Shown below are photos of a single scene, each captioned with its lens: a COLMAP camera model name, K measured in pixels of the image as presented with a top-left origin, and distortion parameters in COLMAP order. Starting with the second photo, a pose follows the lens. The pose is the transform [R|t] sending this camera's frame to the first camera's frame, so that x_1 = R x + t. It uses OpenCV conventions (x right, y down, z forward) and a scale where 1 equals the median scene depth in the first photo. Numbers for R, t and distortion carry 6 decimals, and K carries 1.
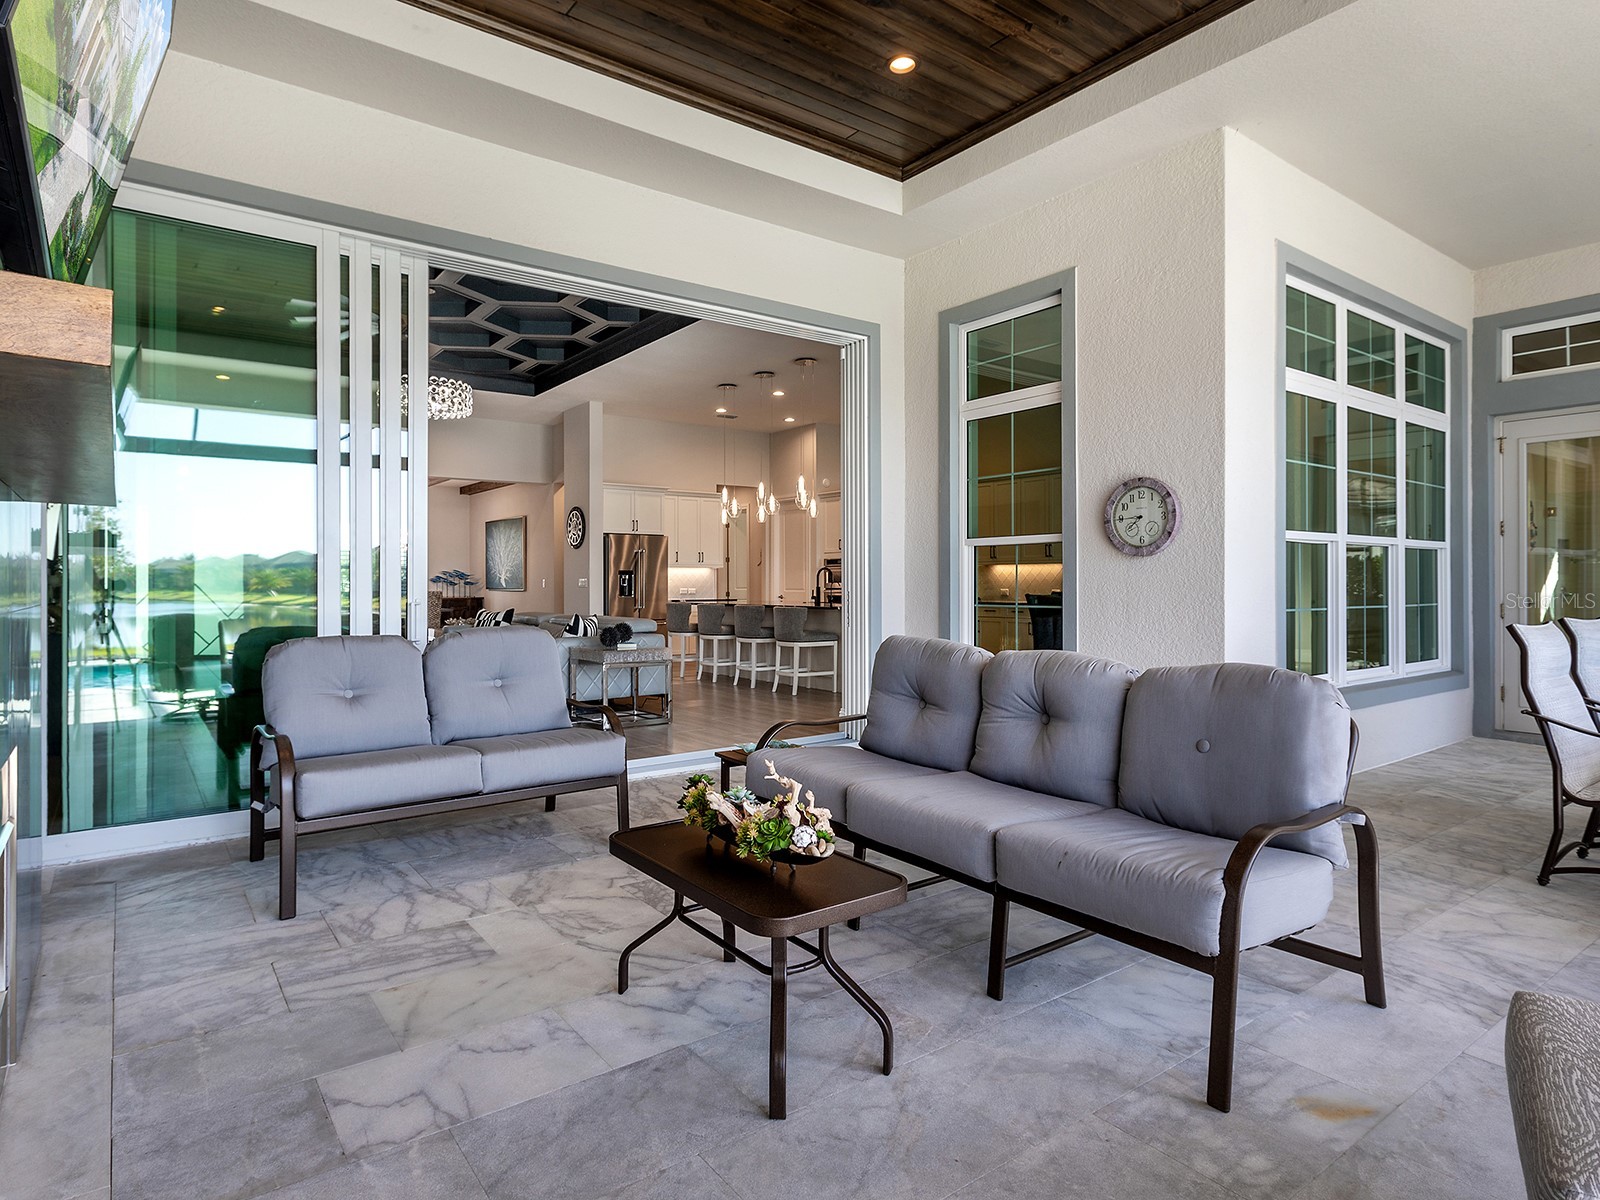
lens RADIAL K [[893.3, 0, 800.0], [0, 893.3, 600.0], [0, 0, 1]] dist [0.000328, 0.000628]
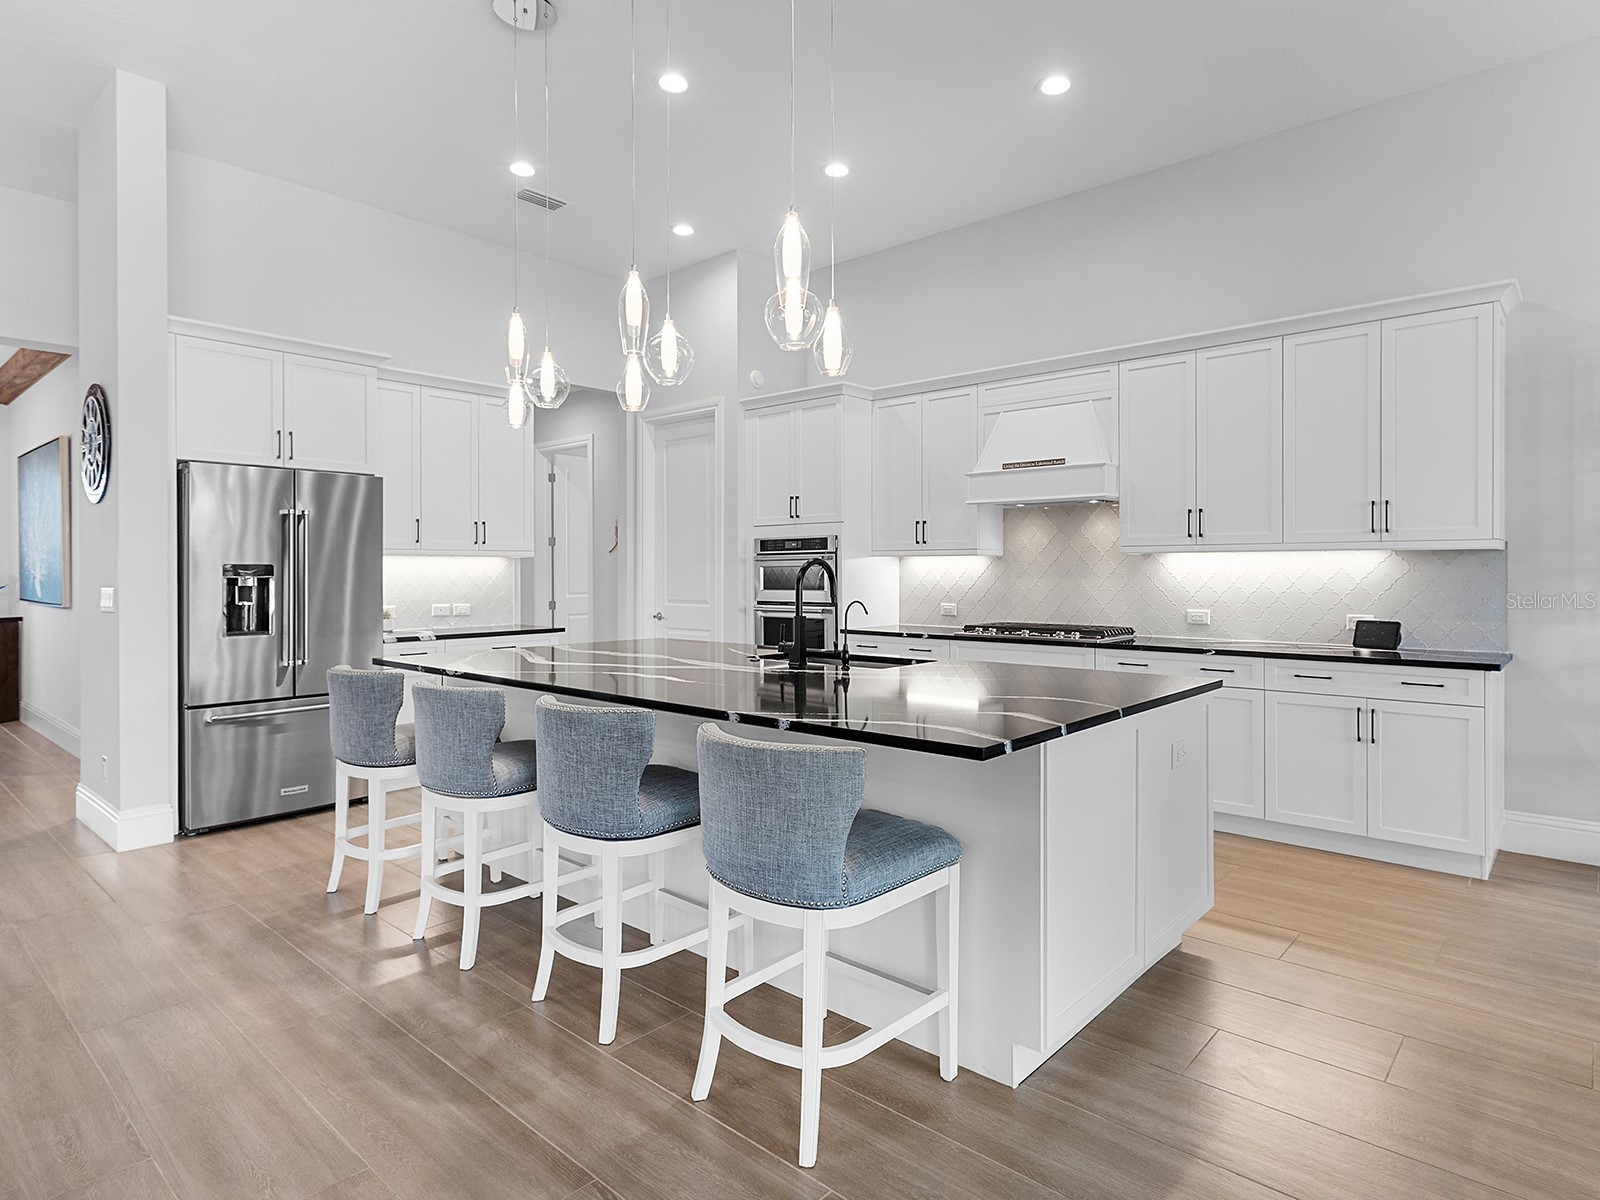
lens RADIAL K [[893.3, 0, 800.0], [0, 893.3, 600.0], [0, 0, 1]] dist [0.000328, 0.000628]
pose [[0.985414, -0.002835, 0.170152, -0.032999], [0.000931, 0.999936, 0.011272, -0.021260], [-0.170173, -0.010949, 0.985353, 0.580906]]
